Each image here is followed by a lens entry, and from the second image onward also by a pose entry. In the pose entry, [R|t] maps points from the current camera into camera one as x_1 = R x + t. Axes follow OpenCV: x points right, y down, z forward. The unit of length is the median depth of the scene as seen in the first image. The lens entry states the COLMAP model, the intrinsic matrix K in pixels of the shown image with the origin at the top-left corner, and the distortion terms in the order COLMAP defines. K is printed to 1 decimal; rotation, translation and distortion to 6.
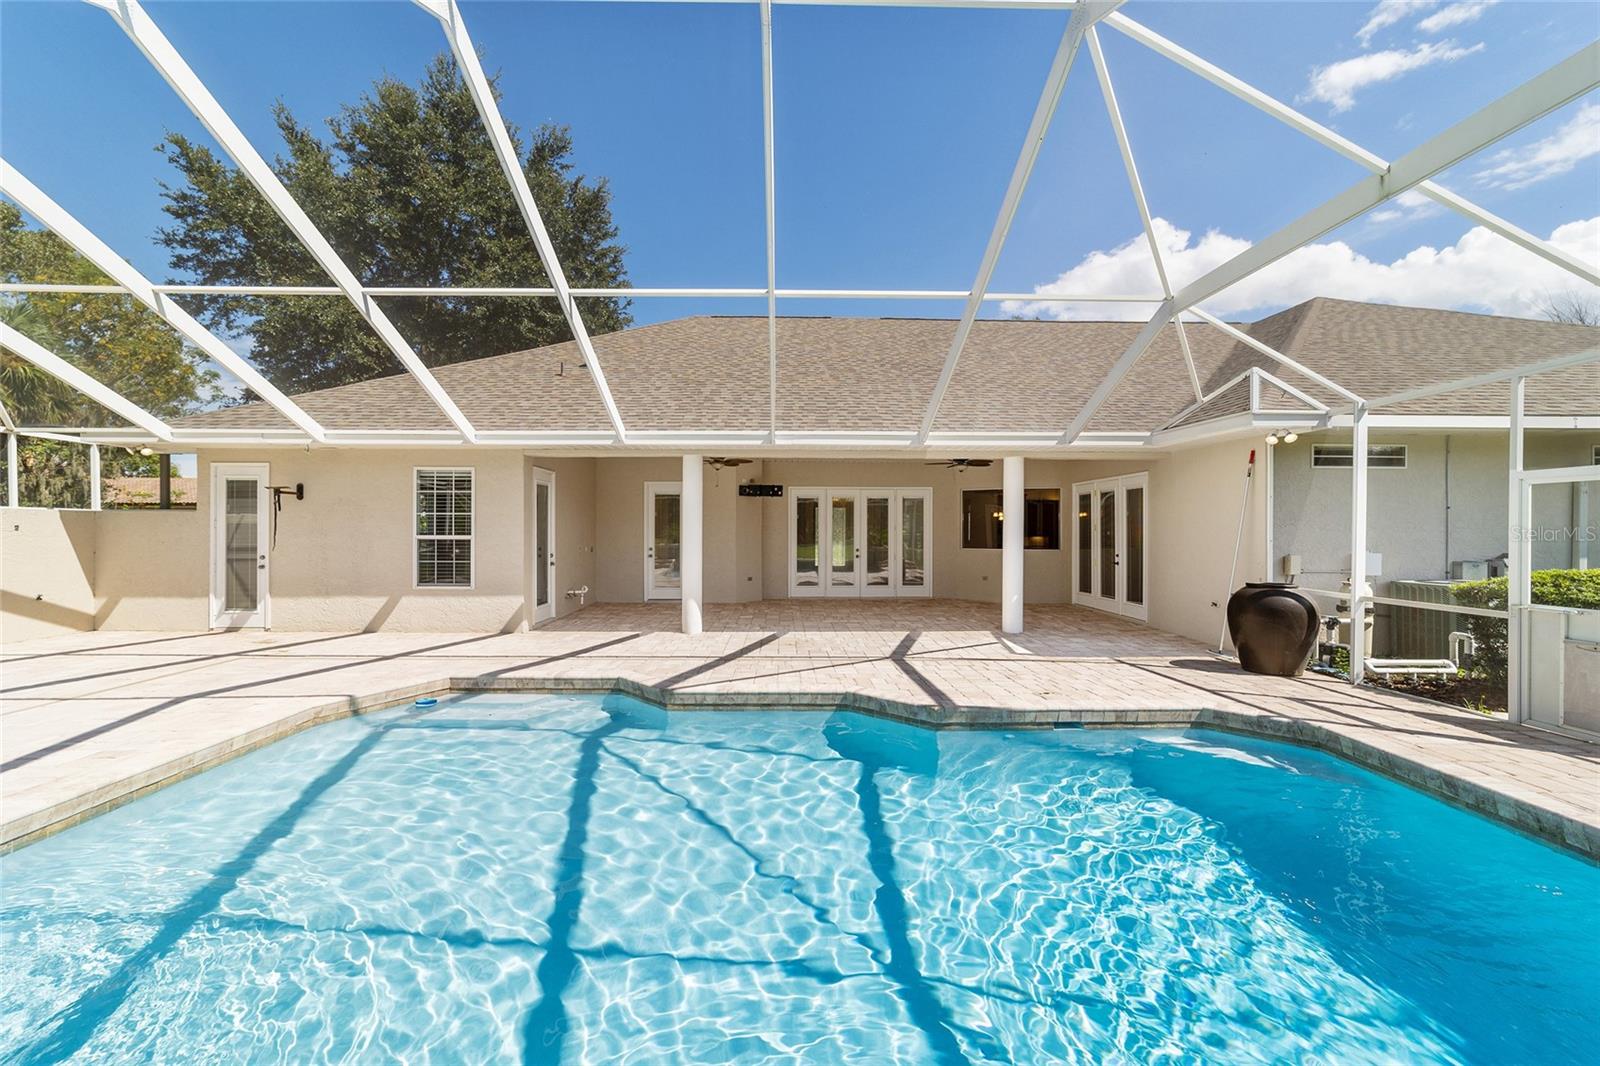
lens RADIAL K [[611.2, 0, 806.7], [0, 611.2, 531.8], [0, 0, 1]] dist [-0.000805, 0.001187]
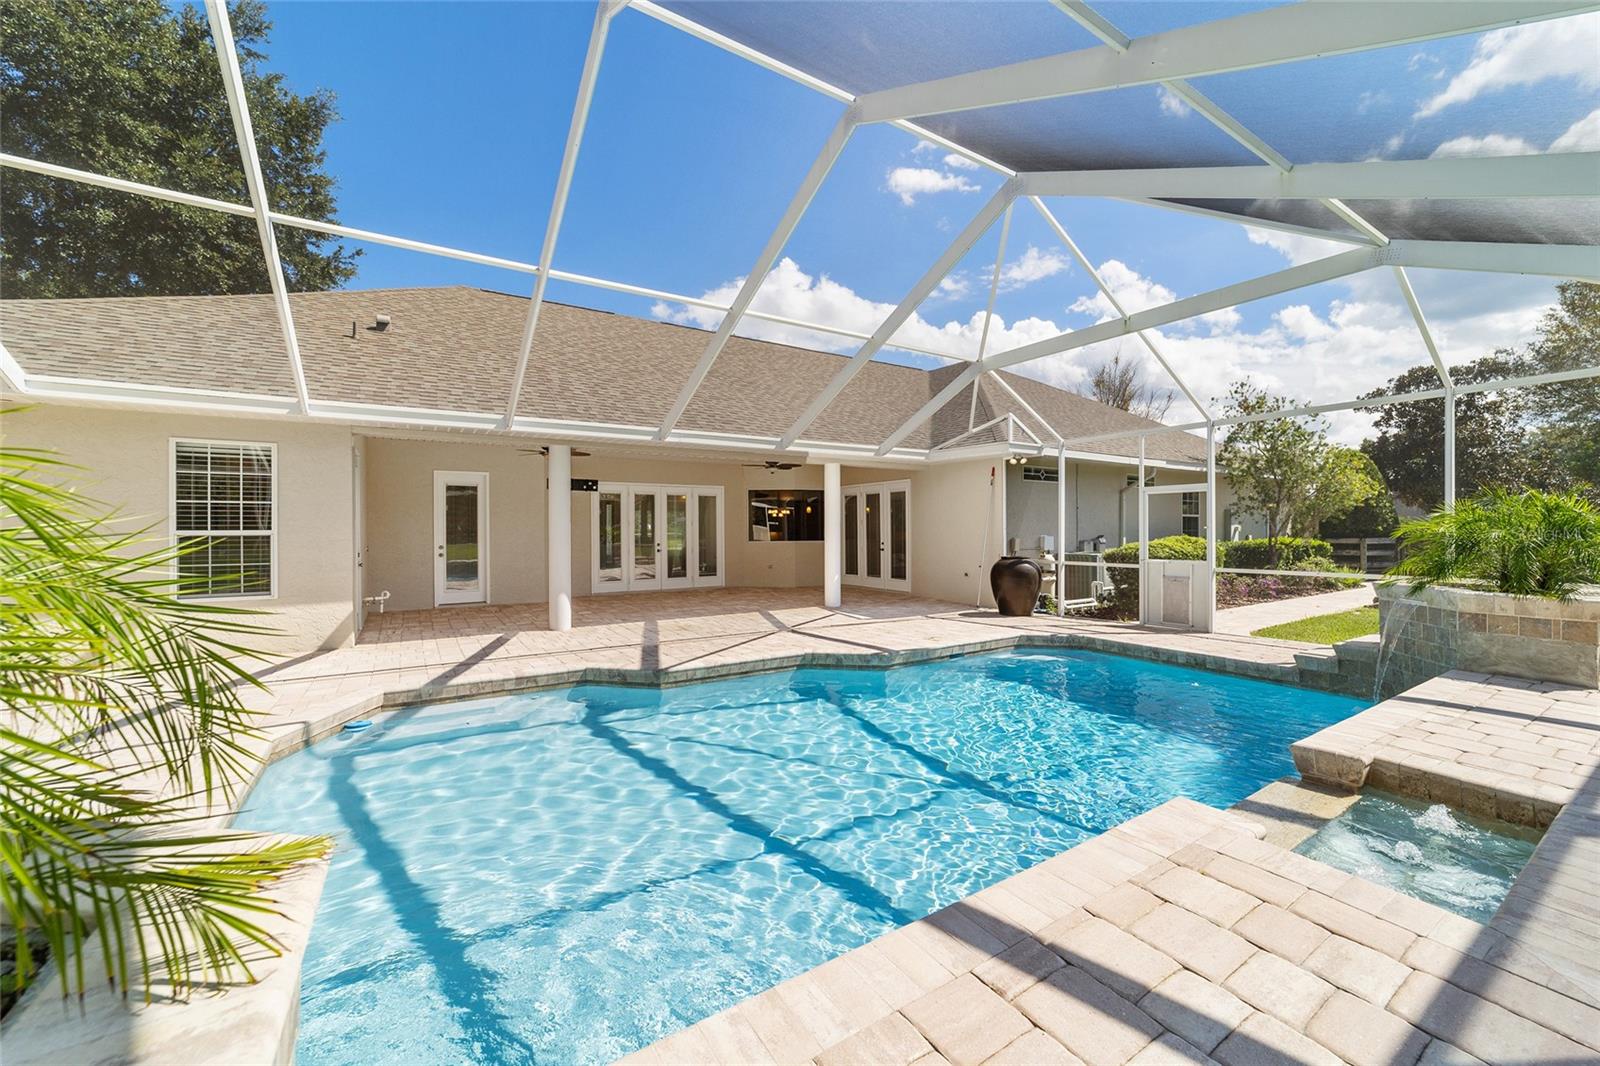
lens RADIAL K [[611.2, 0, 796.7], [0, 611.2, 537.1], [0, 0, 1]] dist [-0.000805, 0.001187]
pose [[0.858956, -0.013216, 0.511879, -0.371637], [0.008942, 0.999902, 0.010813, 0.012050], [-0.511971, -0.004711, 0.858990, -0.019631]]
